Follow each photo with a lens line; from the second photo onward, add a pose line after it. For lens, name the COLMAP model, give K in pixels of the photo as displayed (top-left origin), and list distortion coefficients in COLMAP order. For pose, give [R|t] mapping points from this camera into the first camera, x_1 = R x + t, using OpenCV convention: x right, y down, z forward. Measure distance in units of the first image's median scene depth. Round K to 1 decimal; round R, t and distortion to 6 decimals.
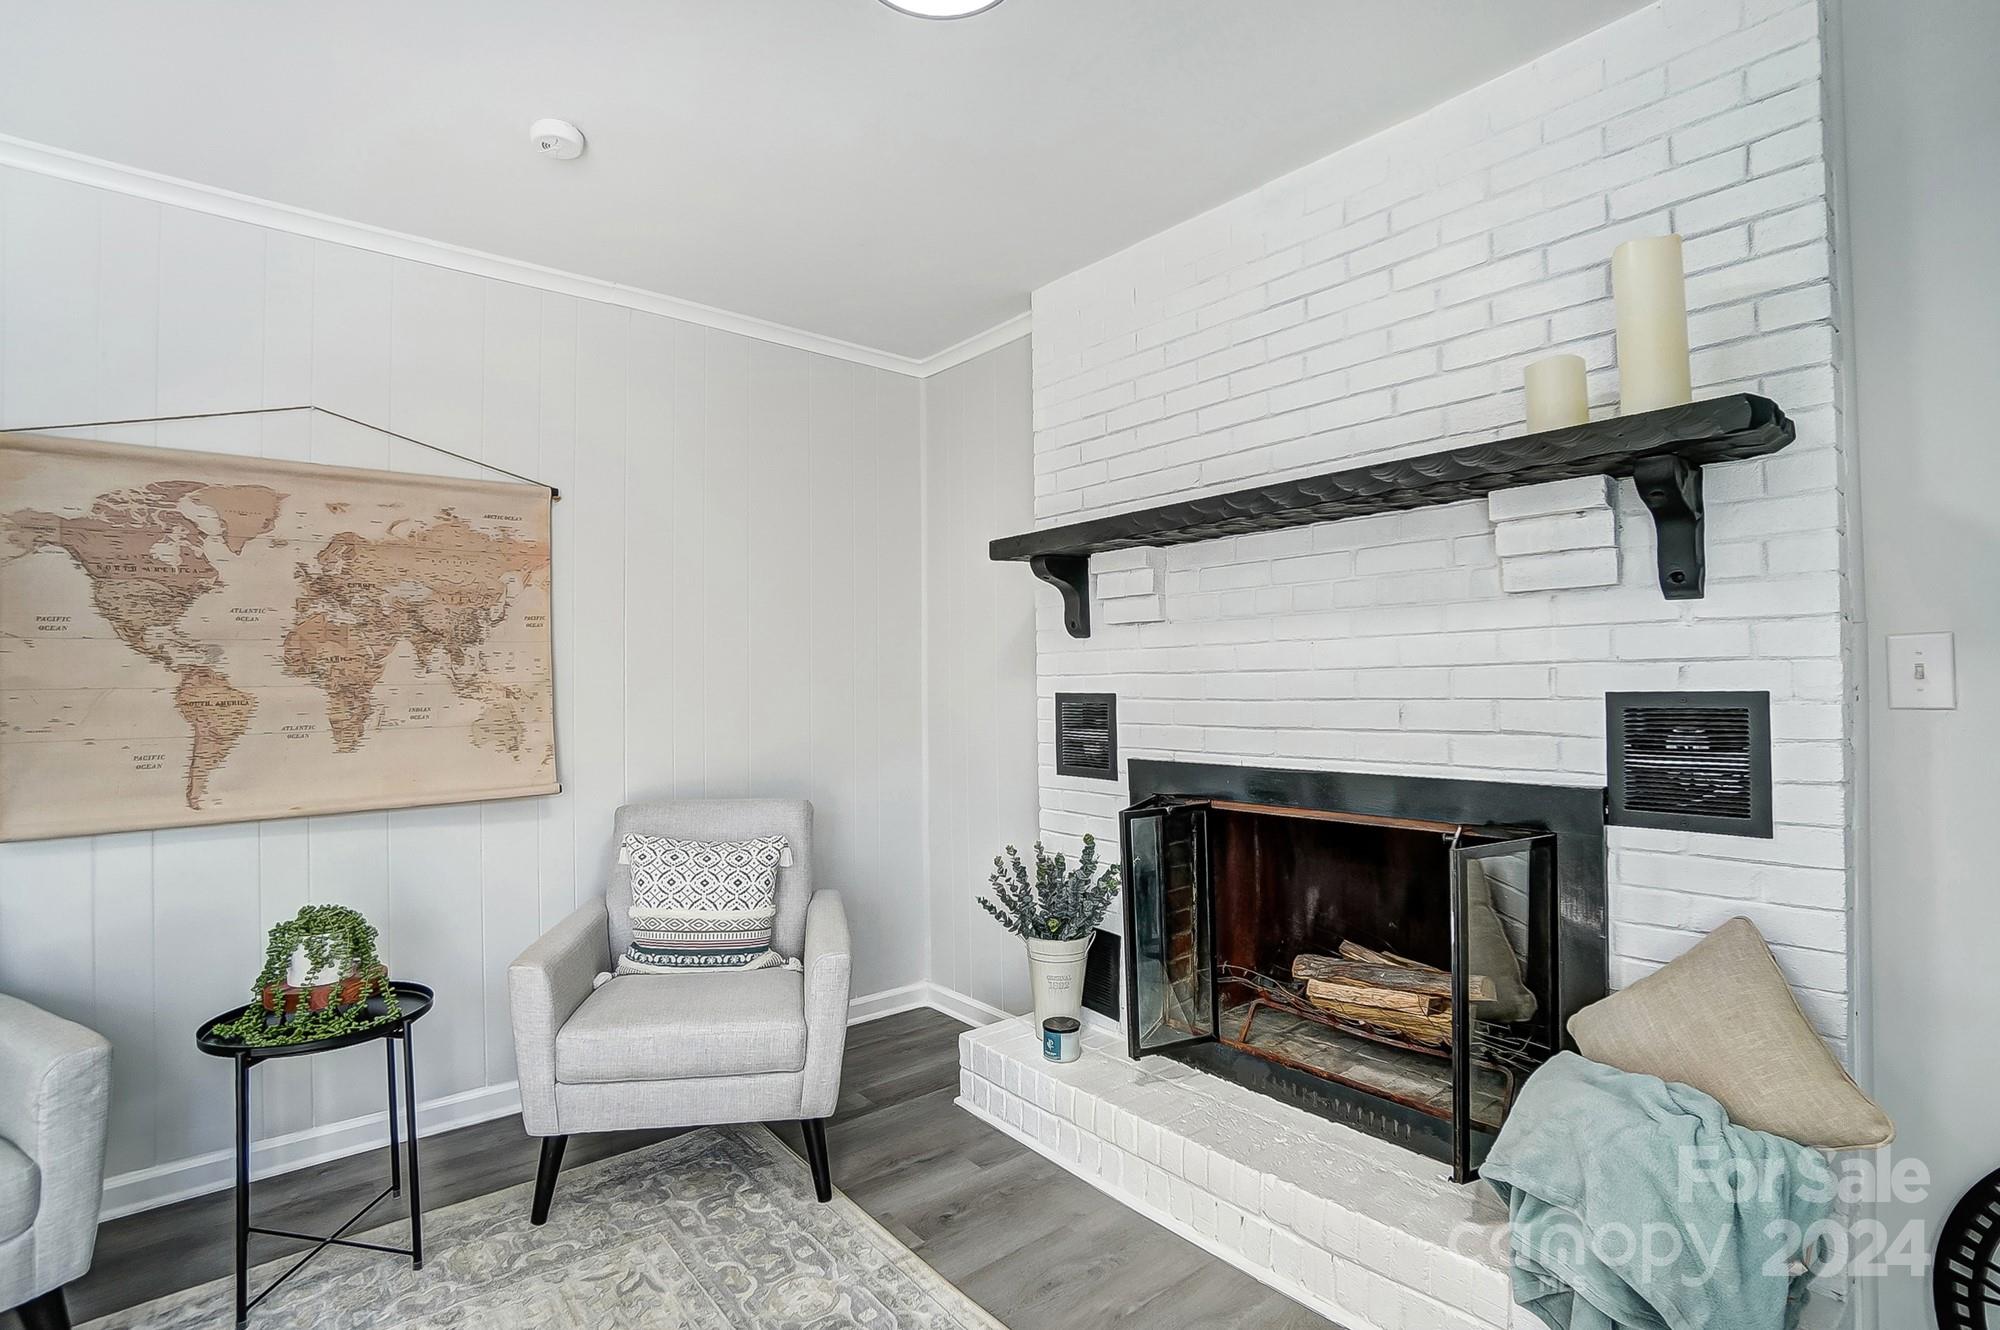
lens RADIAL K [[942.2, 0, 1007.7], [0, 942.2, 671.4], [0, 0, 1]] dist [0.000696, 0.001149]
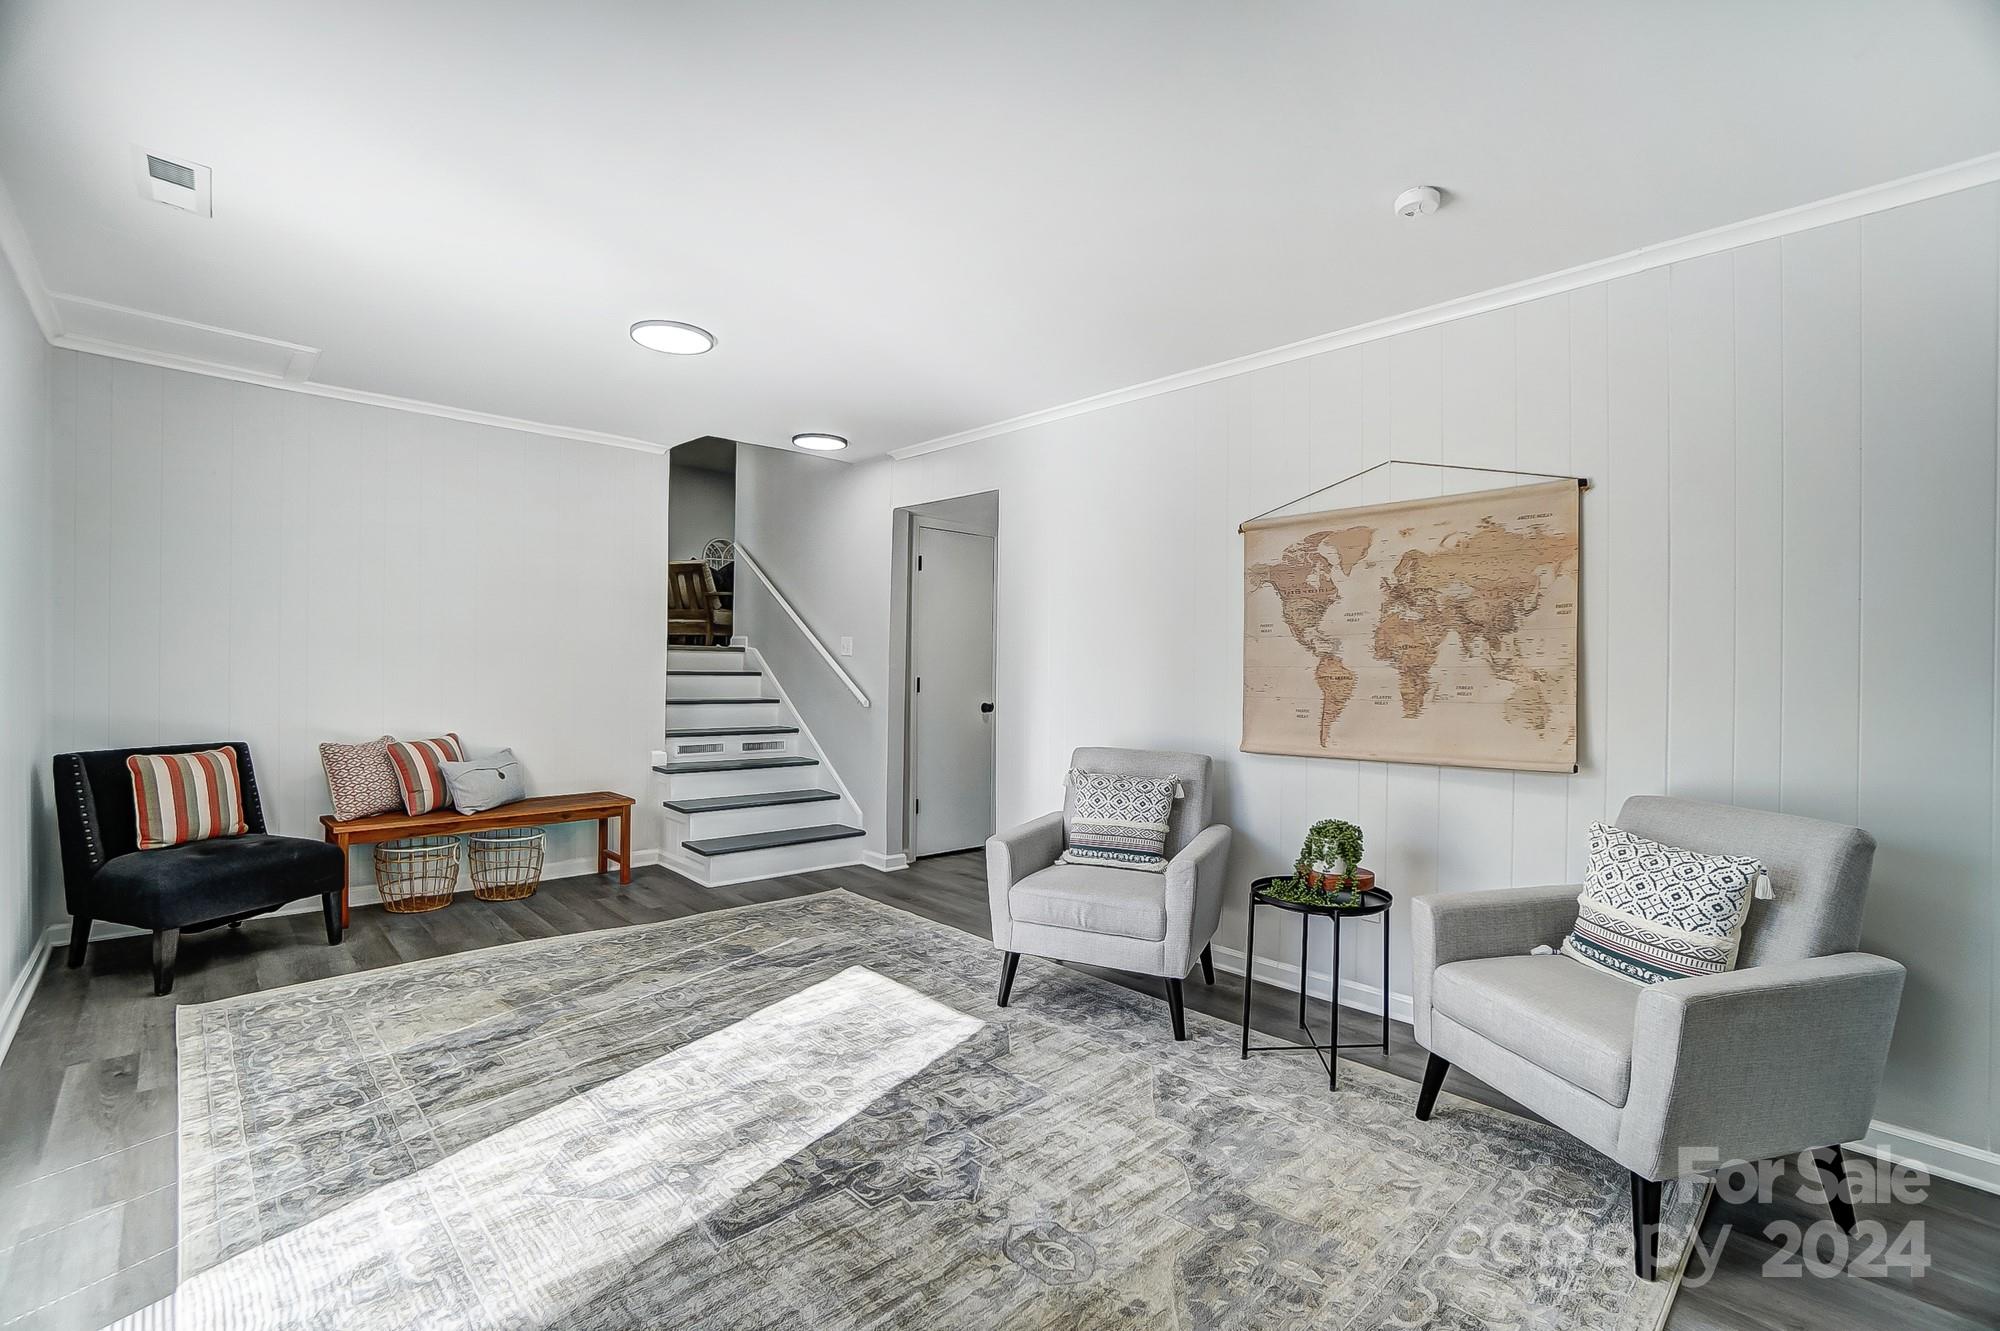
lens RADIAL K [[892.1, 0, 1008.7], [0, 892.1, 665.2], [0, 0, 1]] dist [-0.021067, 0.005355]
pose [[0.125549, 0.006127, -0.992068, 0.458434], [-0.002492, 0.999980, 0.005861, 0.006695], [0.992084, 0.001737, 0.125562, 0.291126]]
